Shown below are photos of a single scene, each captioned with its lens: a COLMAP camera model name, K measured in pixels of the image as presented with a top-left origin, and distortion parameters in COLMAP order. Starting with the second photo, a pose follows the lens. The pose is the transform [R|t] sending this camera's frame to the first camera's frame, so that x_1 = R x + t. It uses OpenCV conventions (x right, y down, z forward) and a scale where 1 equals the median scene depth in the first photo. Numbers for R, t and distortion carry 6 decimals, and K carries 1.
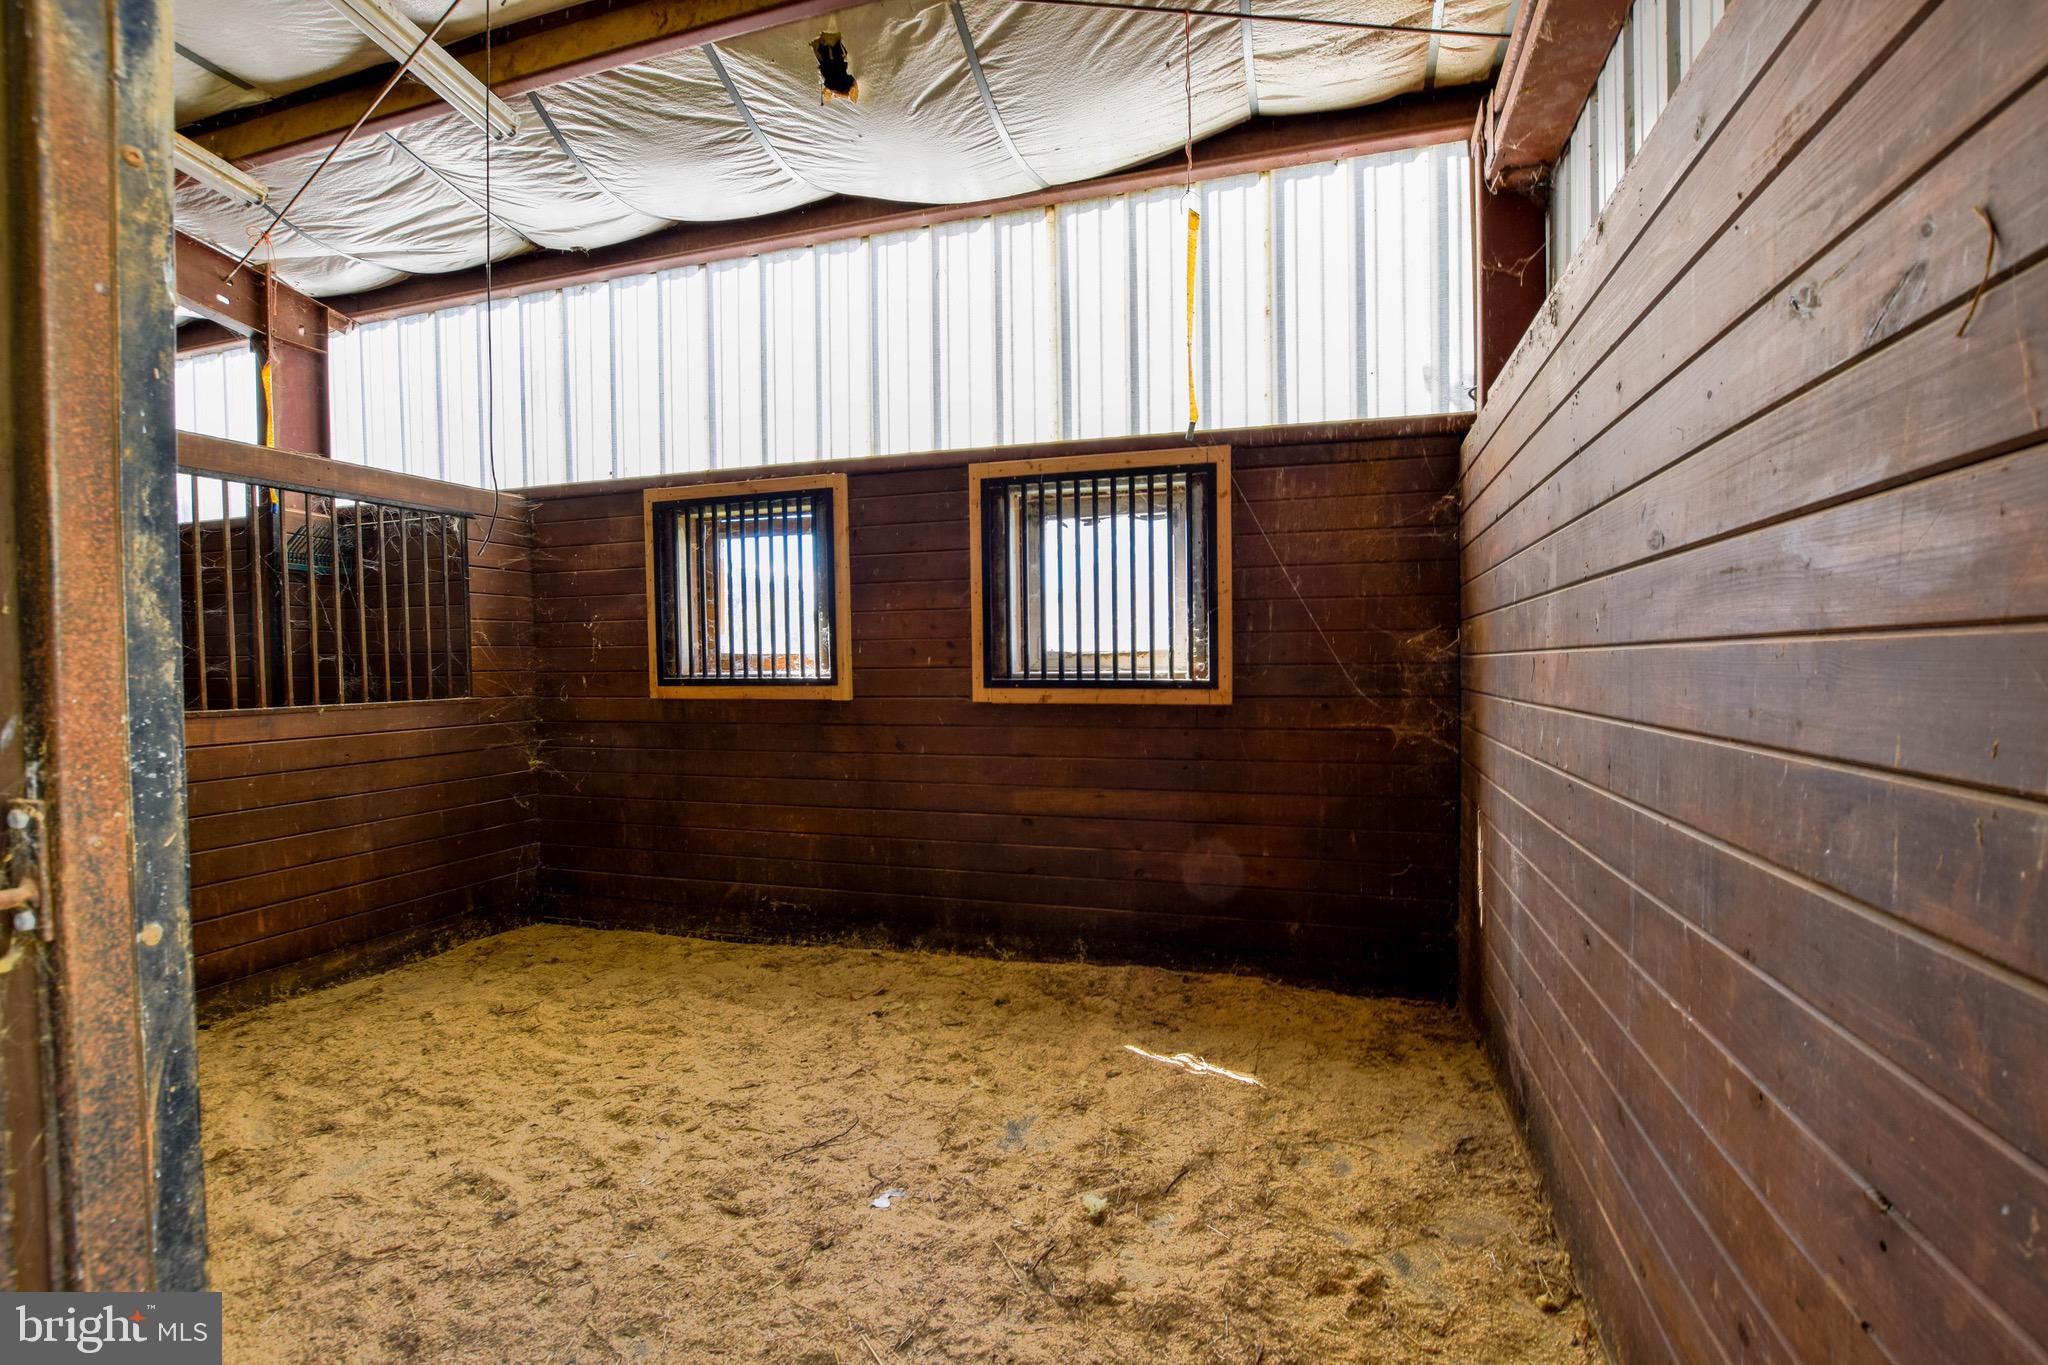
lens RADIAL K [[924.2, 0, 1024.0], [0, 924.2, 682.5], [0, 0, 1]] dist [-0.027738, 0.001500]
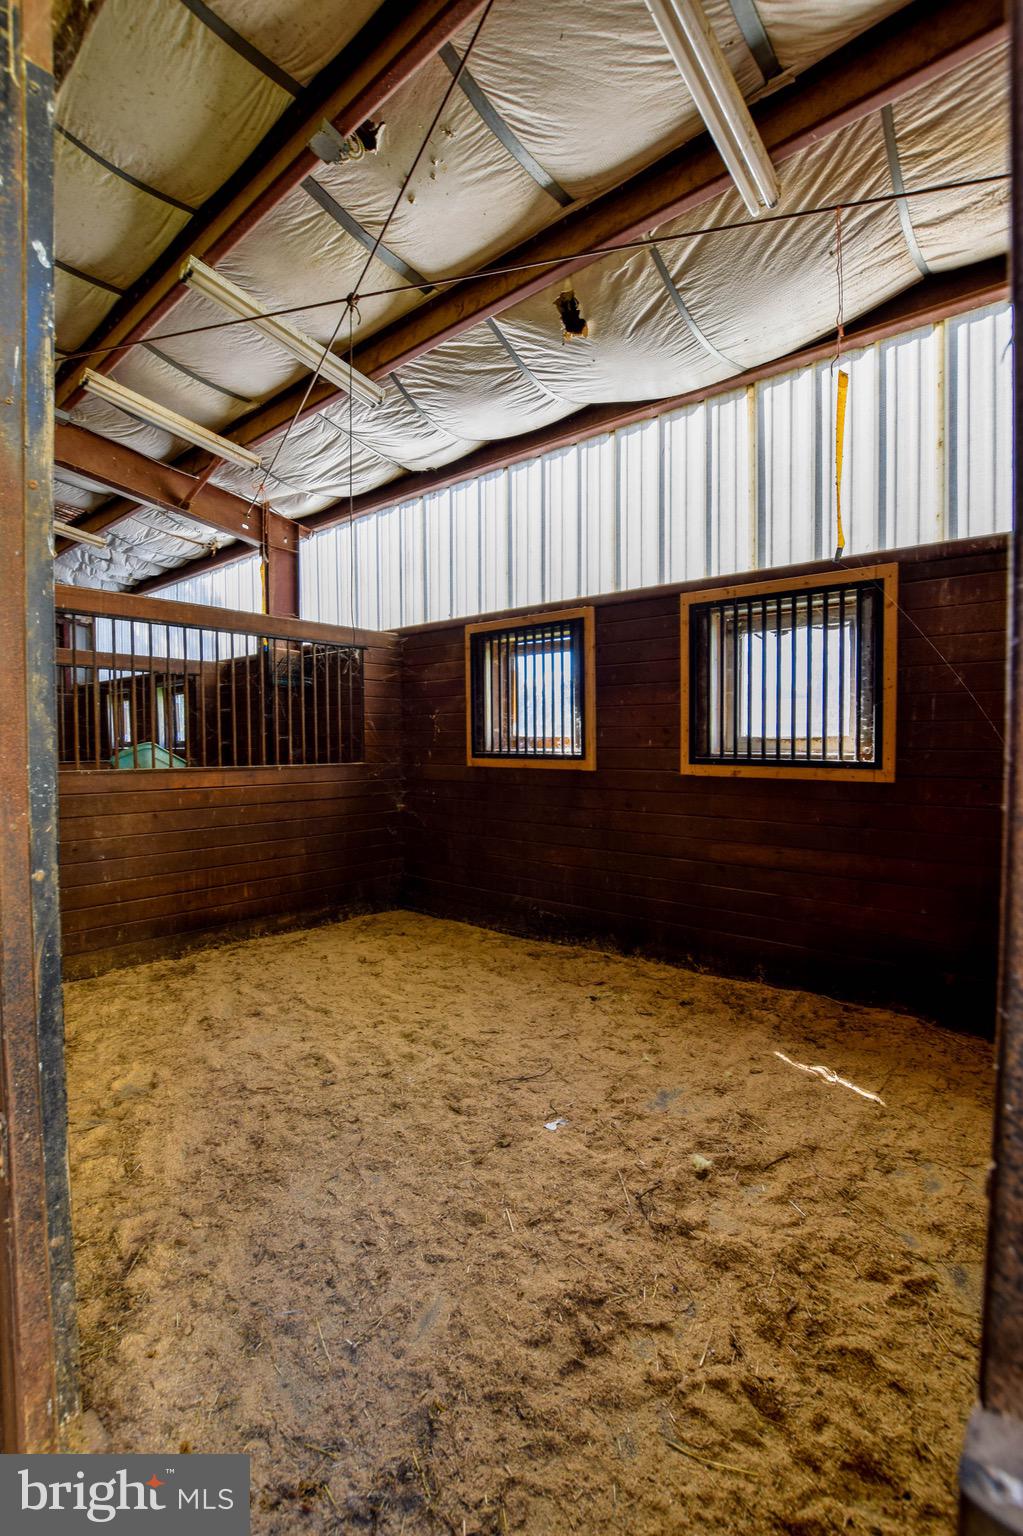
lens RADIAL K [[687.0, 0, 507.8], [0, 687.0, 764.1], [0, 0, 1]] dist [-0.026225, 0.000335]
pose [[0.919423, 0.022712, -0.392615, 0.111876], [-0.019445, 0.999735, 0.012298, -0.000989], [0.392790, -0.003672, 0.919621, 0.005542]]
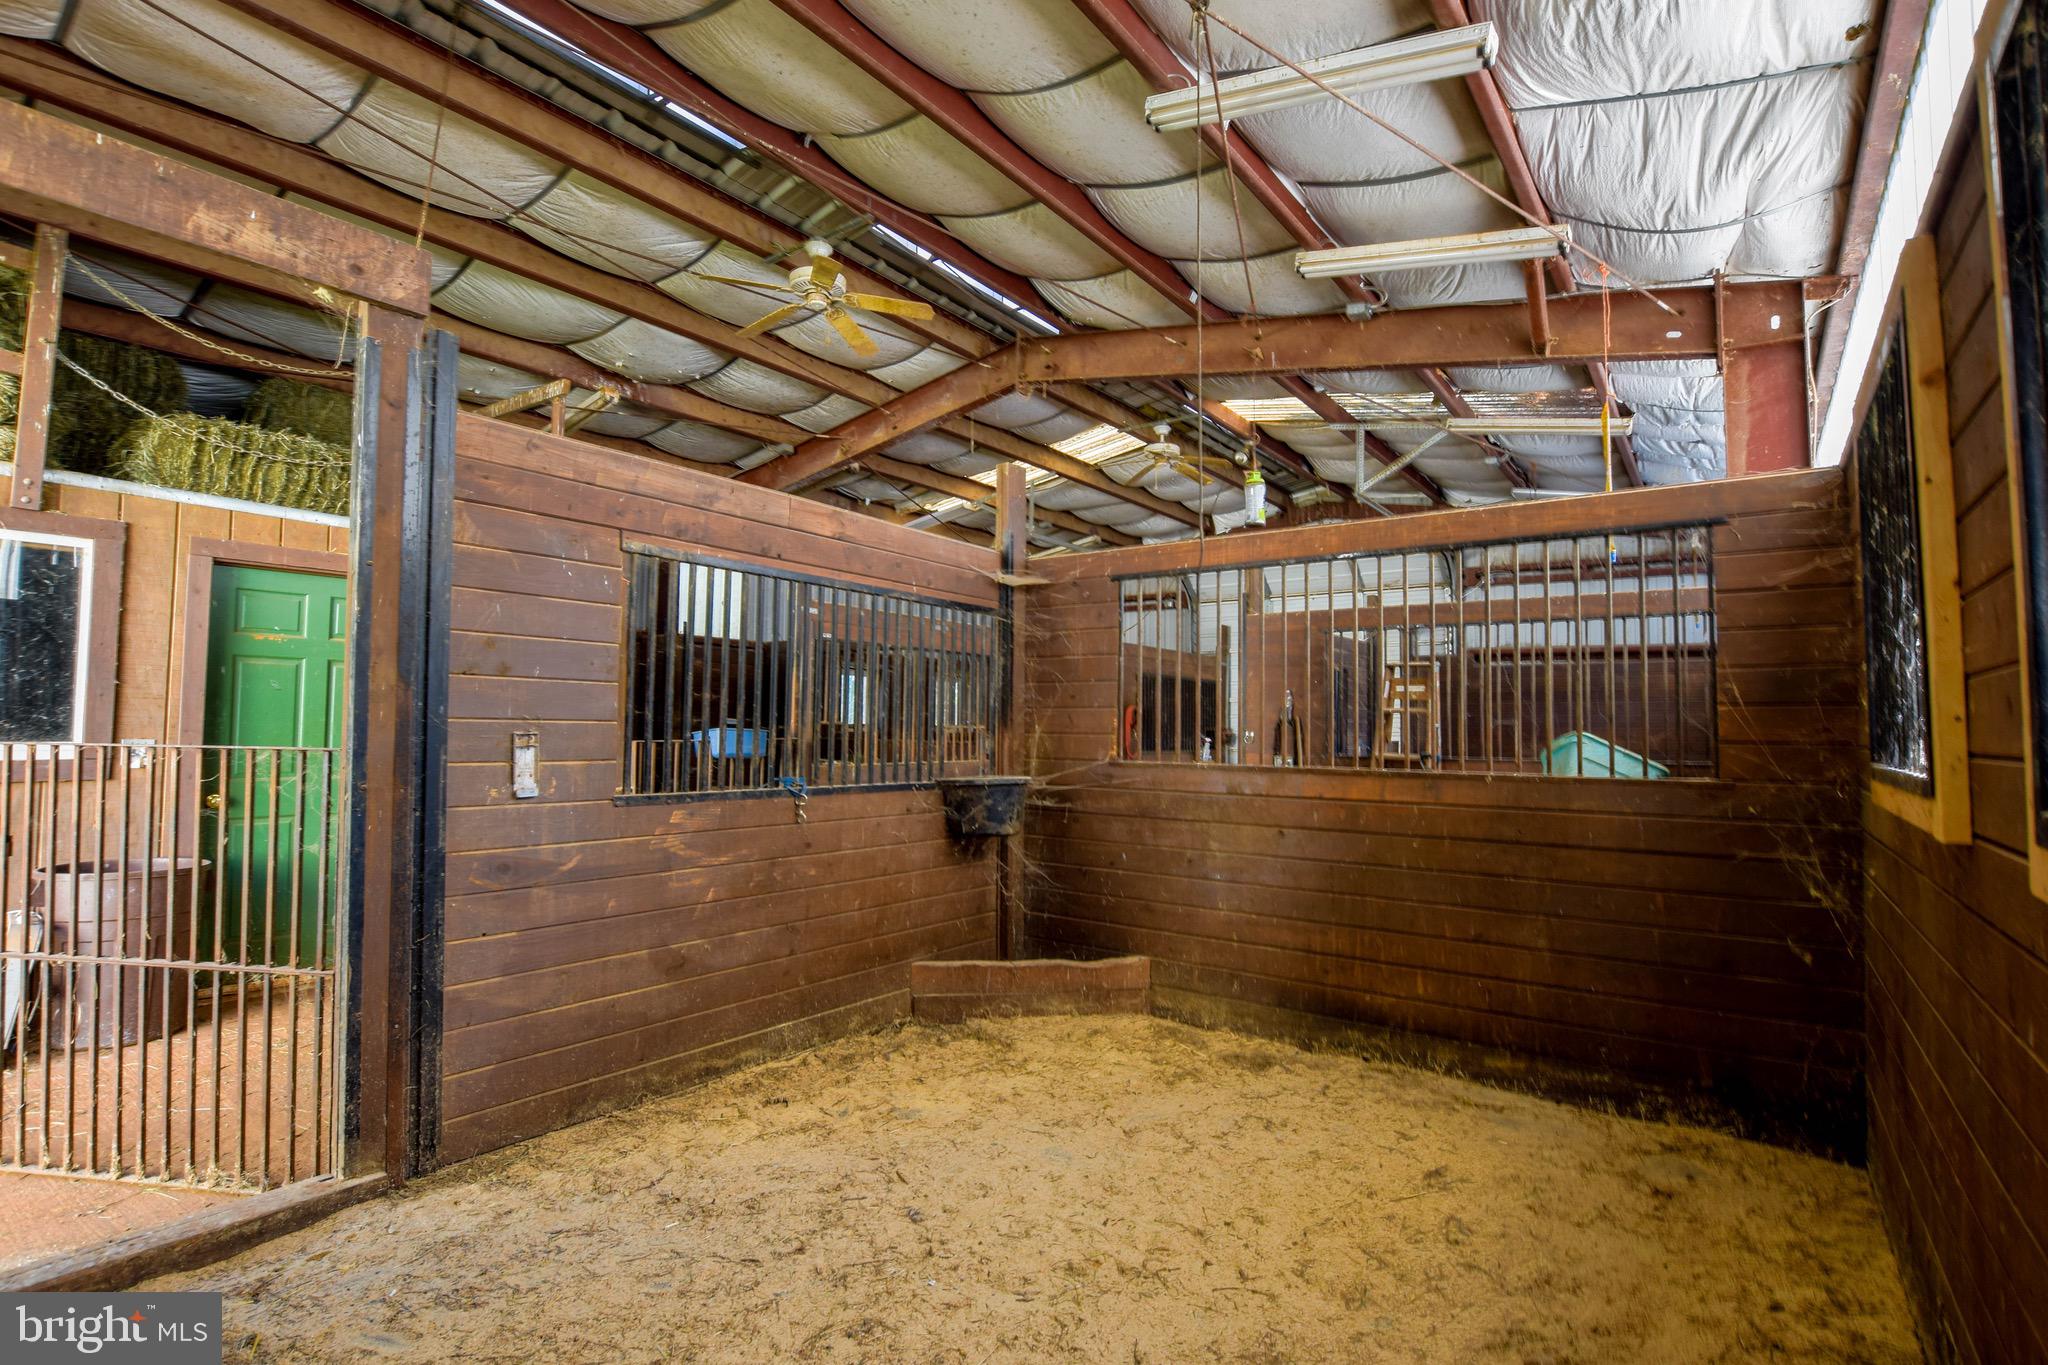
lens RADIAL K [[982.5, 0, 1027.0], [0, 982.5, 685.5], [0, 0, 1]] dist [-0.035384, 0.007842]
pose [[-0.320440, -0.035173, -0.946616, 0.324209], [-0.032338, 0.999134, -0.026178, -0.023458], [0.946717, 0.022223, -0.321300, 0.897119]]
